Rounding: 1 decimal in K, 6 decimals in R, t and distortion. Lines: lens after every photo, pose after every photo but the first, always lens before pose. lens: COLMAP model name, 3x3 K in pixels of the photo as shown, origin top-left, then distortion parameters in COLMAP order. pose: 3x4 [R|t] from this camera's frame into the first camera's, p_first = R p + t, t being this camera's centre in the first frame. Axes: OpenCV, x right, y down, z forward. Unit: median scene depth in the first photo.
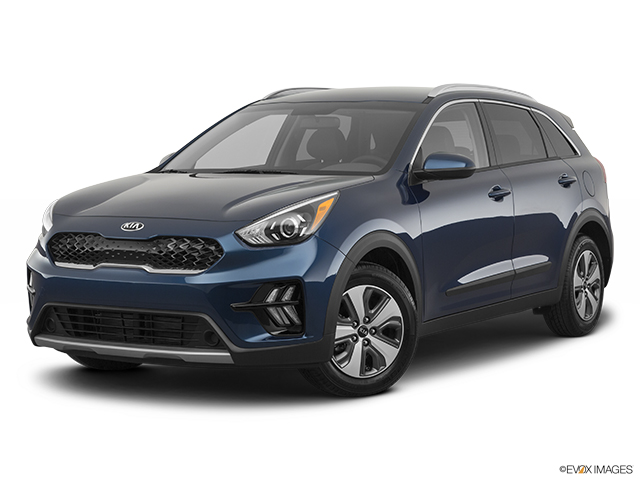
lens RADIAL K [[1400.8, 0, 320.0], [0, 1400.8, 240.0], [0, 0, 1]] dist [-0.003793, 0.060070]
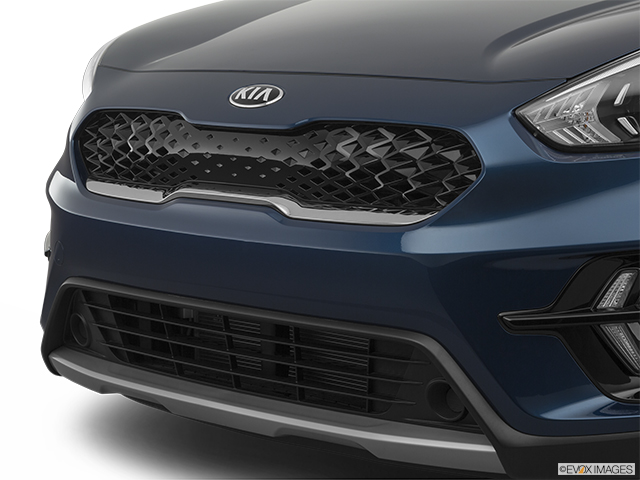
lens RADIAL K [[1683.0, 0, 320.0], [0, 1683.0, 240.0], [0, 0, 1]] dist [-0.014315, -0.026876]
pose [[0.977772, 0.020136, -0.208702, -0.017860], [-0.004278, 0.997087, 0.076157, -0.005377], [0.209628, -0.073571, 0.975009, 0.543158]]
